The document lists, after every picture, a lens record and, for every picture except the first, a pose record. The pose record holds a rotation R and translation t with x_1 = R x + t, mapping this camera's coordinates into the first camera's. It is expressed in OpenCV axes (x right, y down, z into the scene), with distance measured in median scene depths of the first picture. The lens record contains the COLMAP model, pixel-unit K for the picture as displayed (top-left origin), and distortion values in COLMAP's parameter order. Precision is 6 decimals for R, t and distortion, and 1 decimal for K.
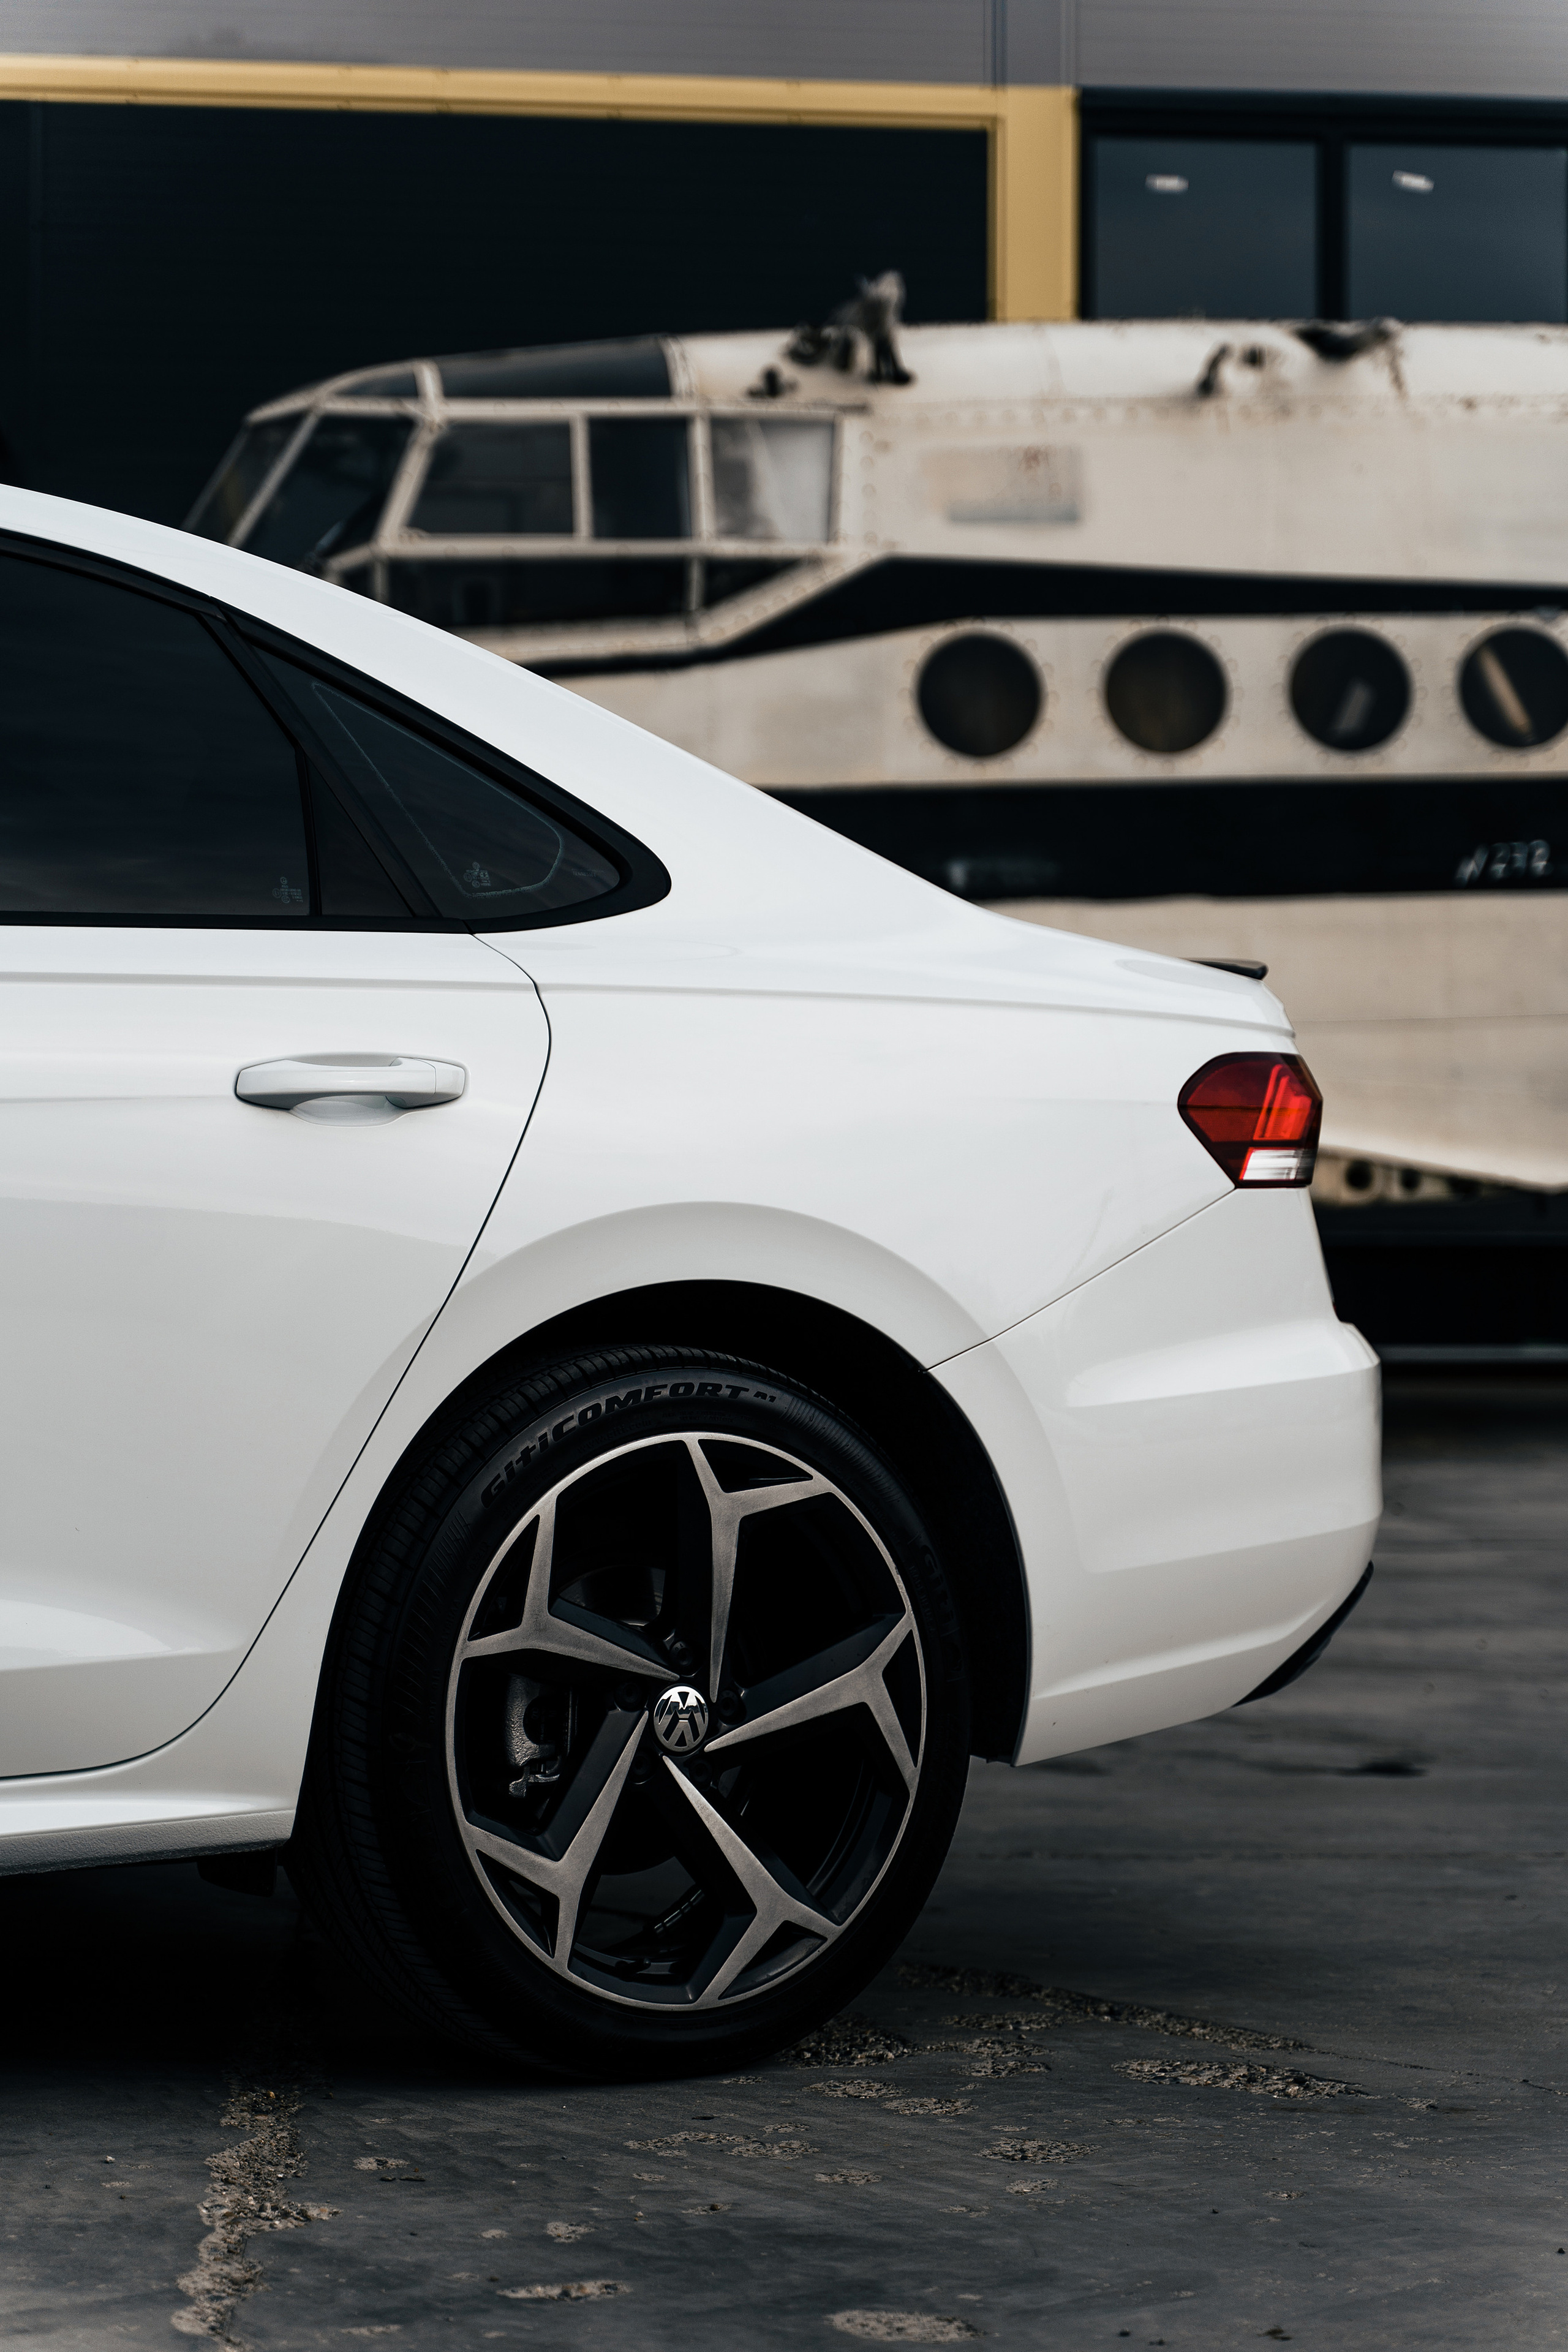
lens RADIAL K [[4927.3, 0, 881.2], [0, 4927.3, 1173.5], [0, 0, 1]] dist [0.050202, -0.182601]
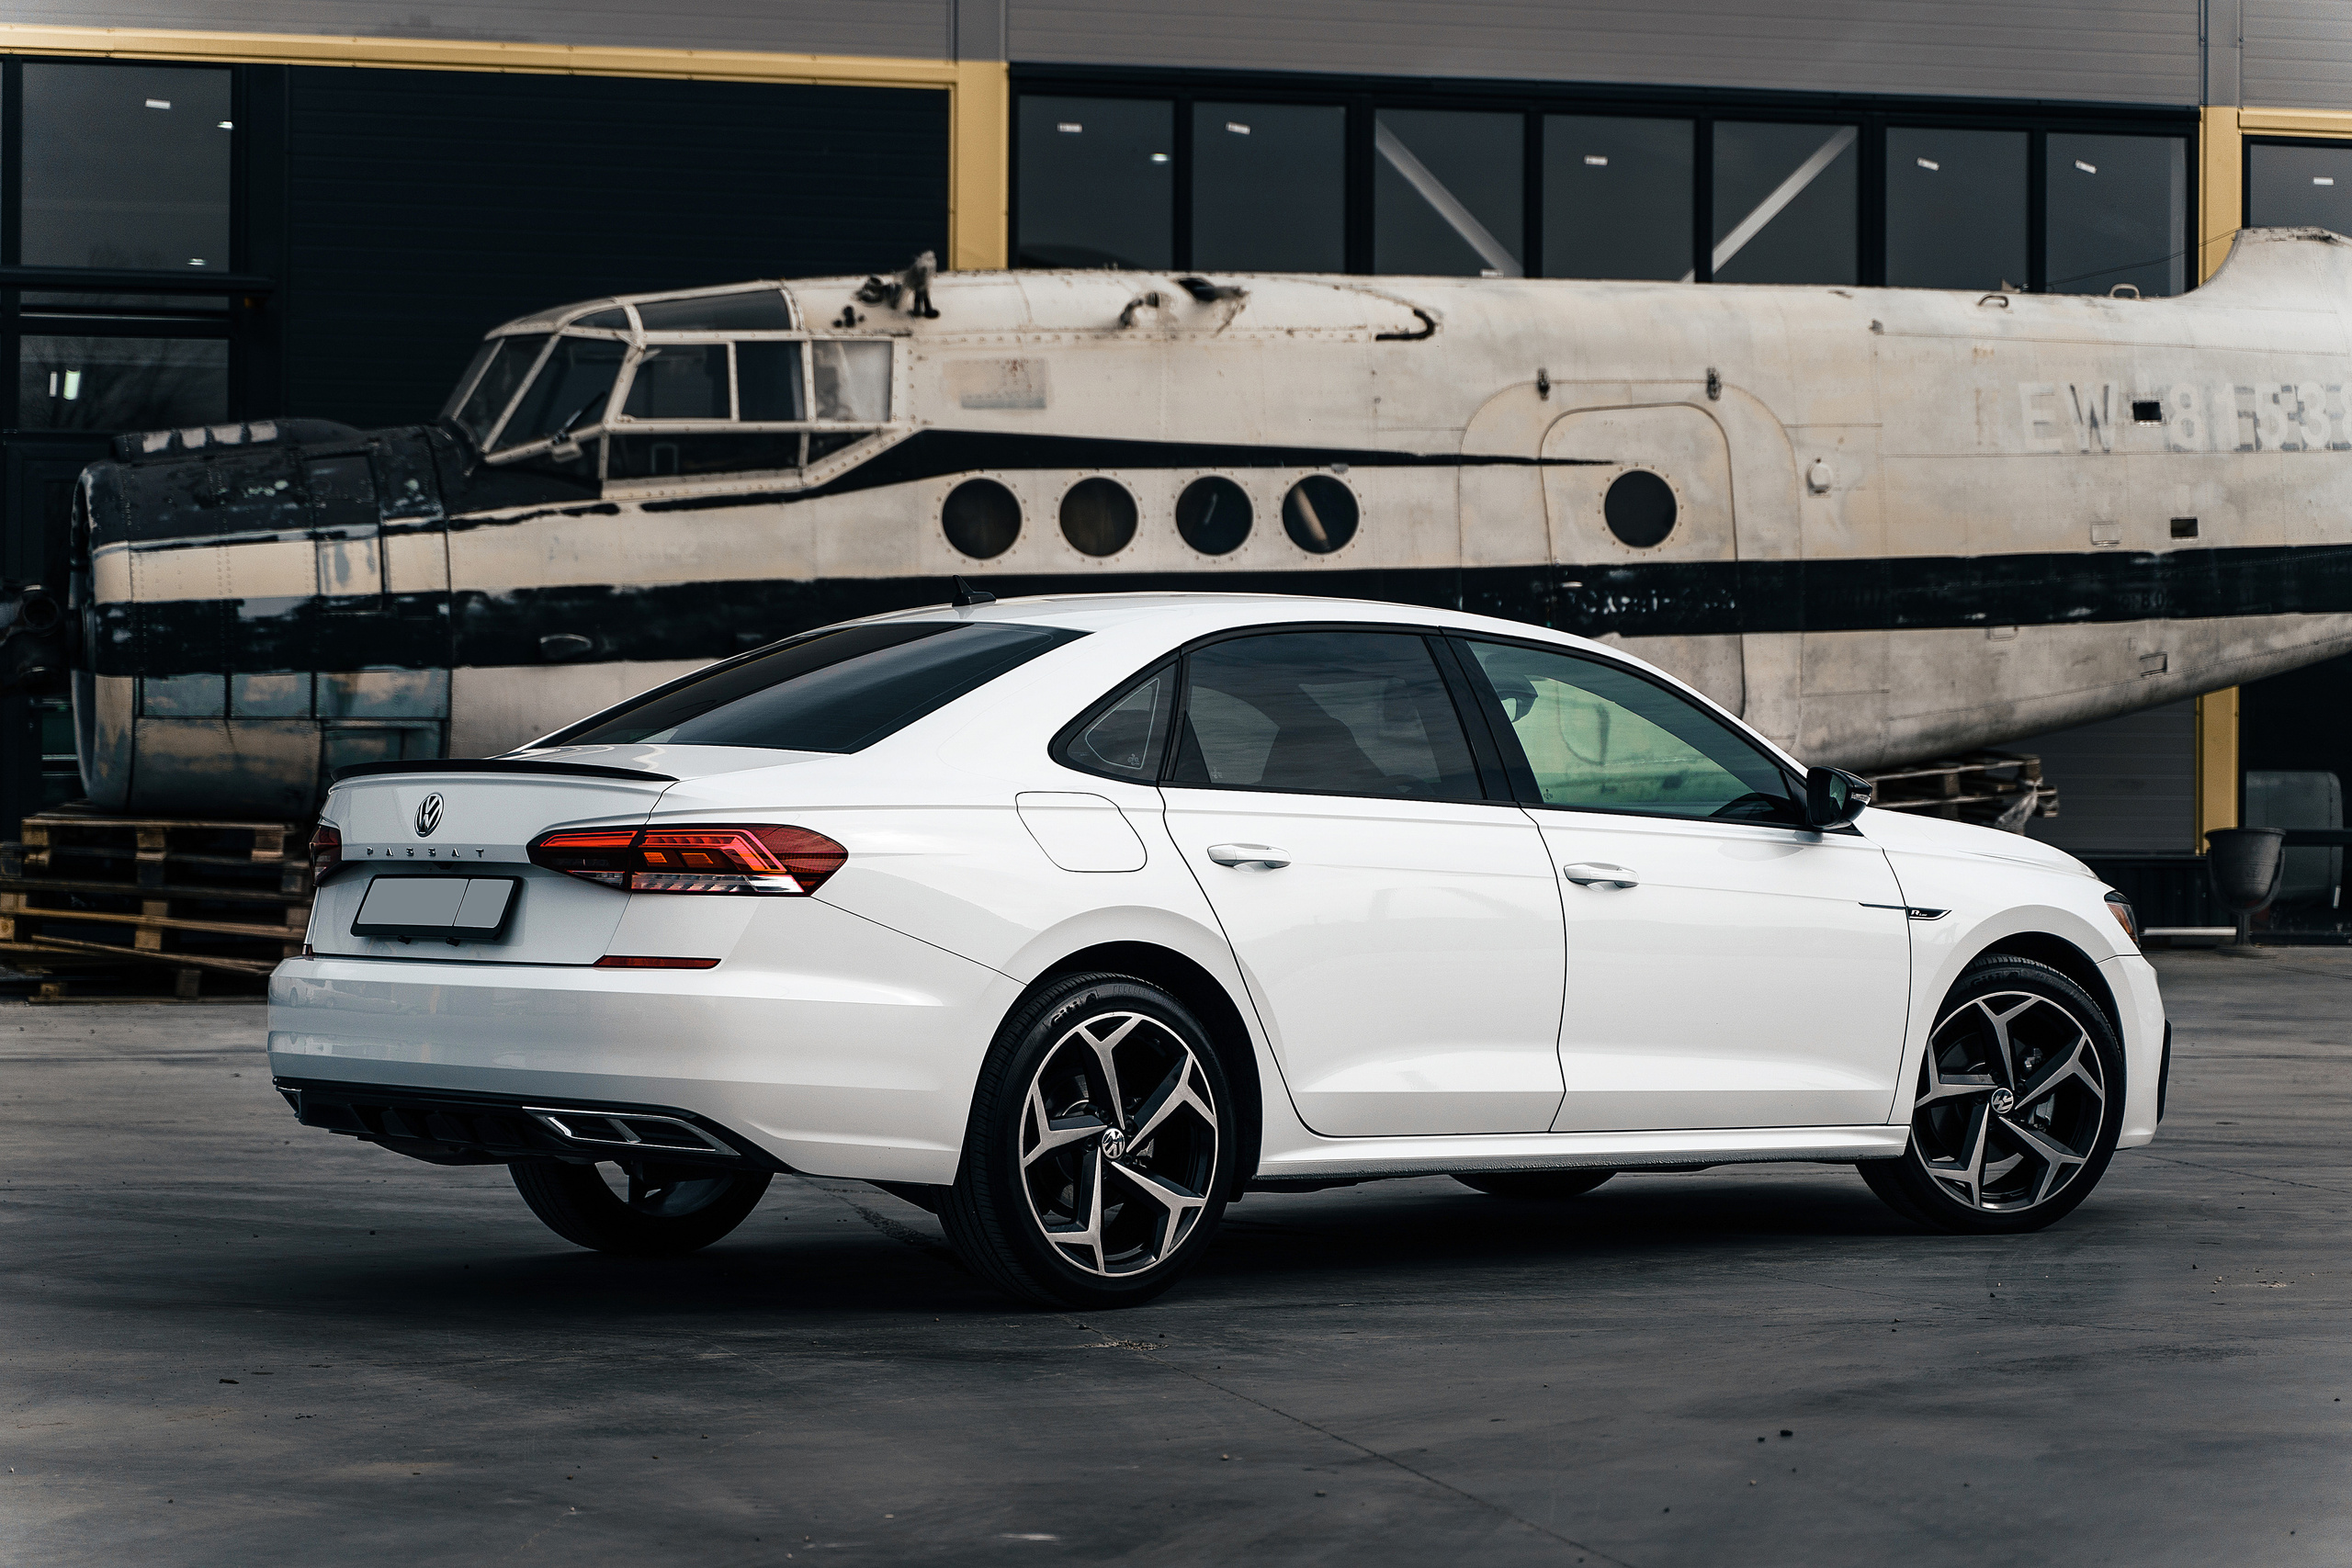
lens RADIAL K [[5132.6, 0, 1261.0], [0, 5132.6, 633.4], [0, 0, 1]] dist [-0.051802, -0.036870]
pose [[0.991028, 0.006908, 0.133473, -0.109382], [-0.003782, 0.999713, -0.023657, -0.022087], [-0.133598, 0.022940, 0.990770, -0.625631]]
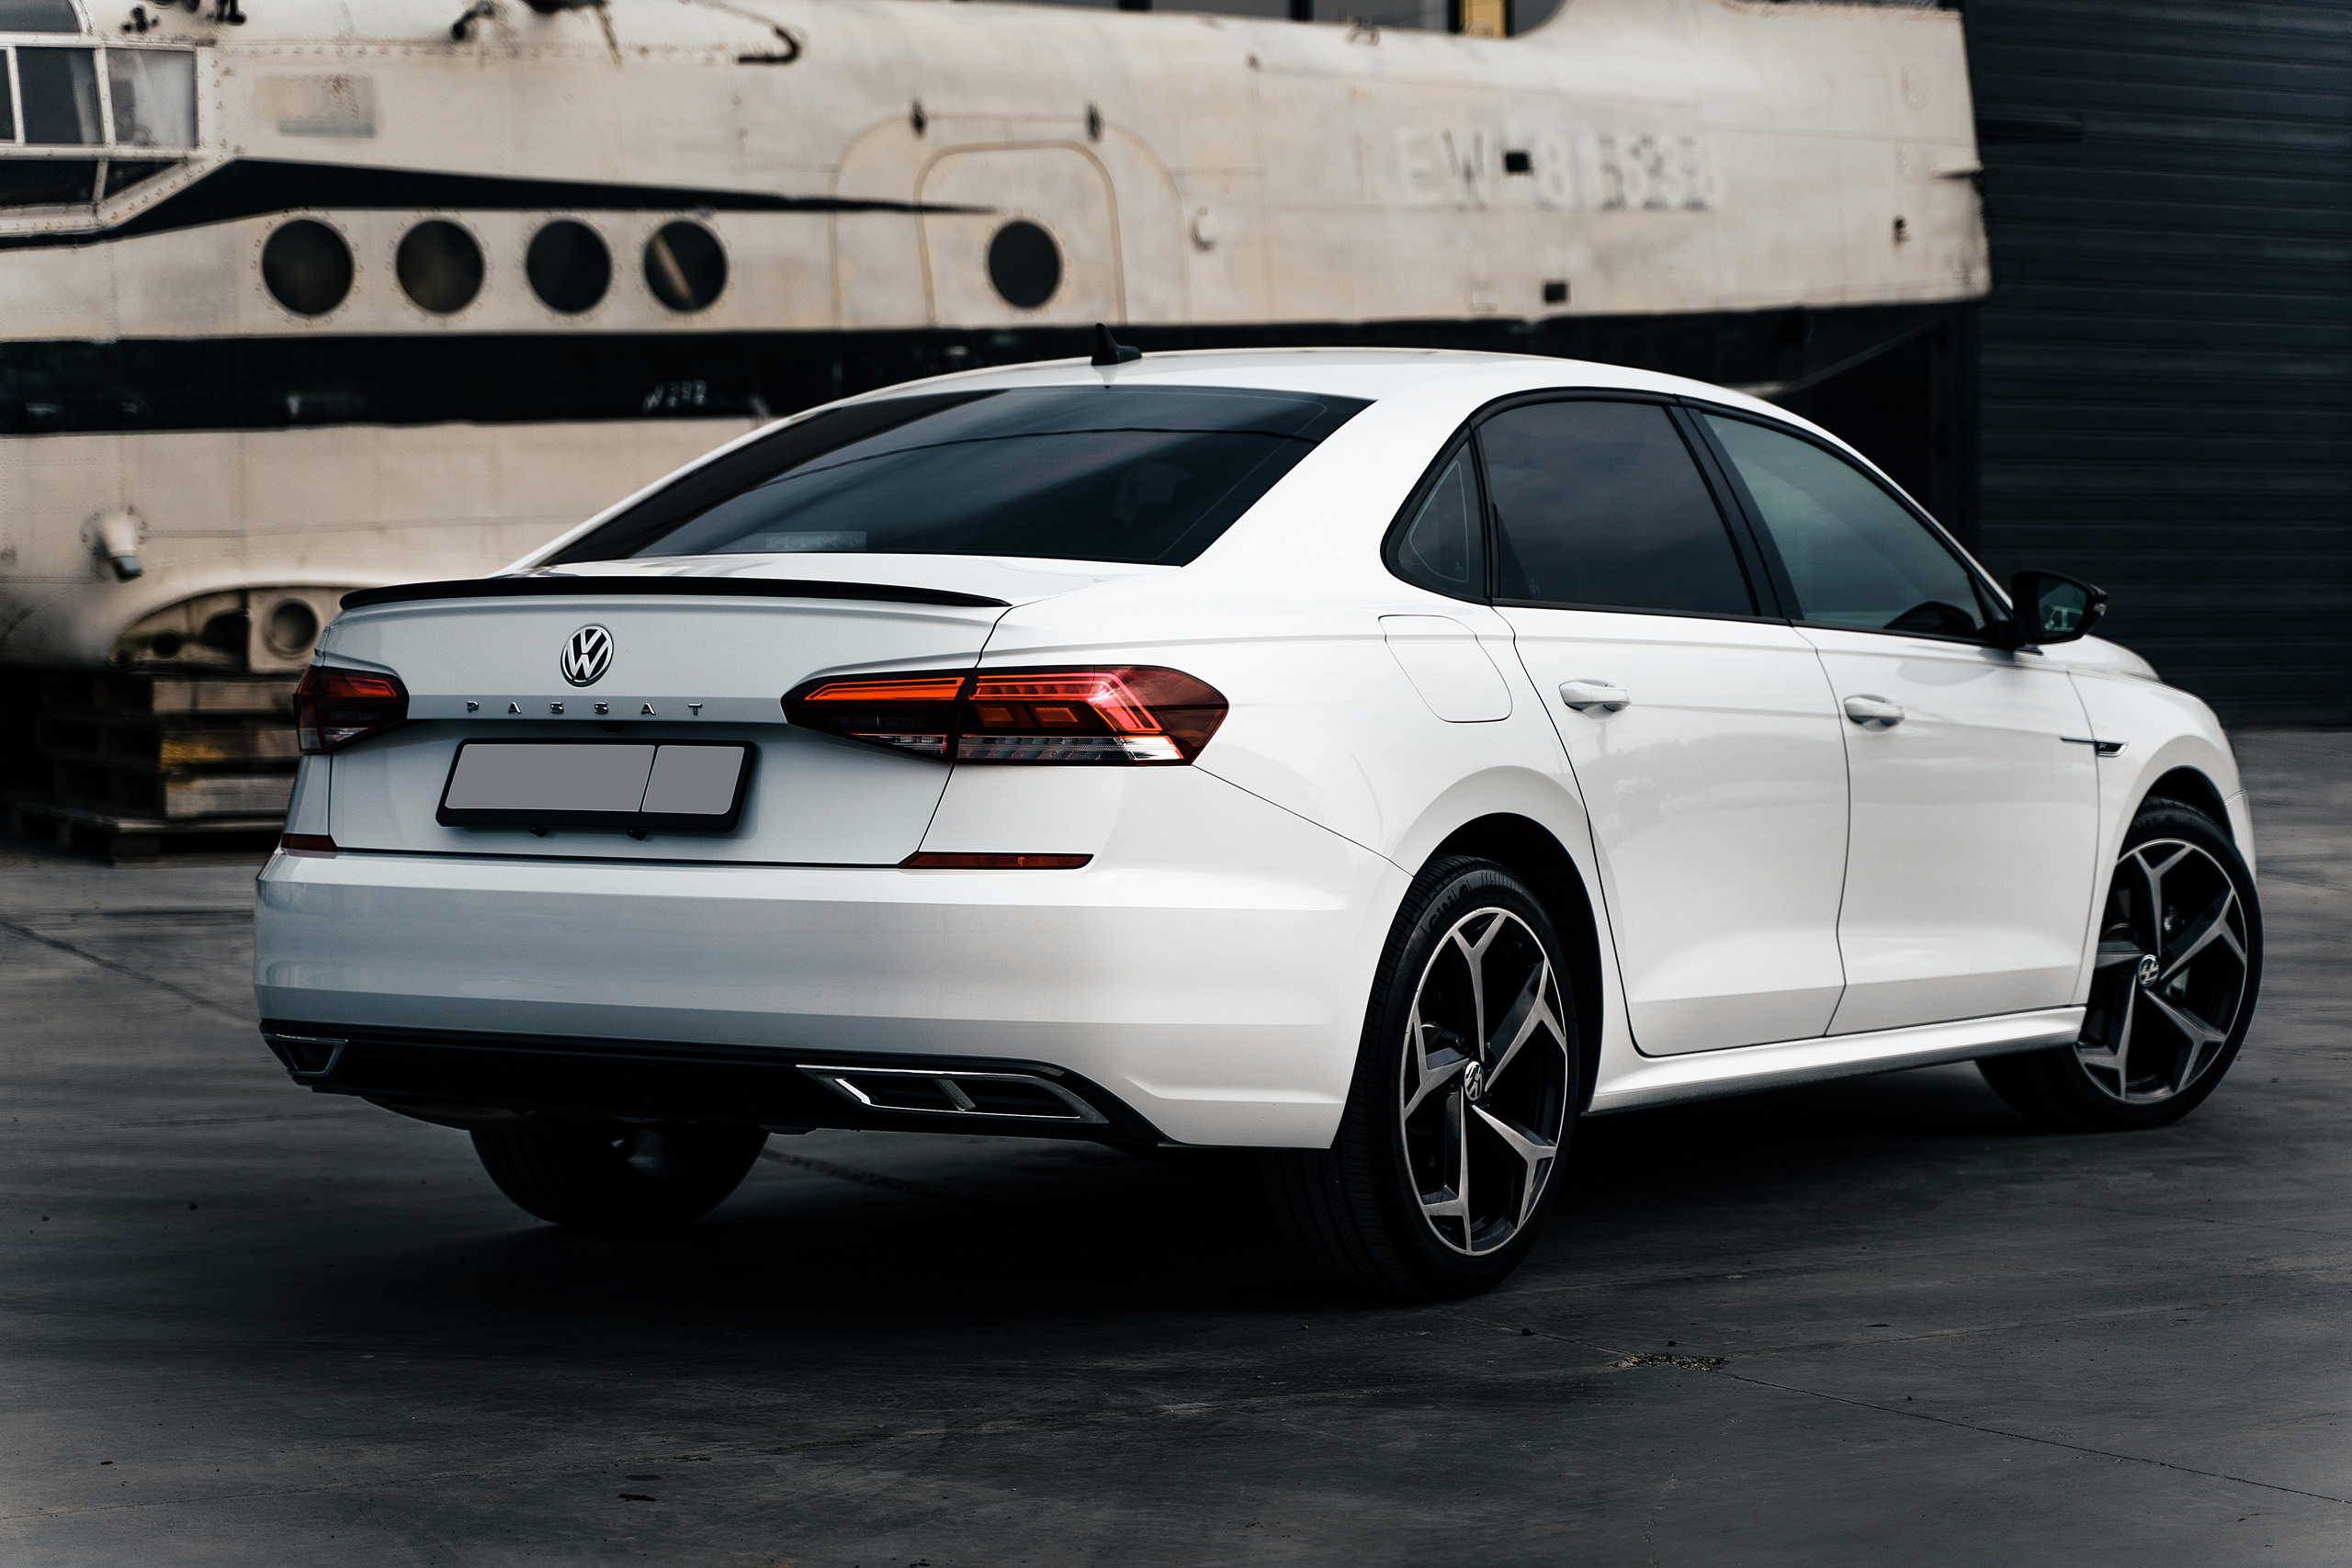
lens RADIAL K [[5125.6, 0, 1173.6], [0, 5125.6, 778.3], [0, 0, 1]] dist [-0.036900, -0.232866]
pose [[0.916310, -0.018515, 0.400040, -0.313301], [-0.000493, 0.998878, 0.047361, -0.025841], [-0.400468, -0.043595, 0.915273, -0.337550]]
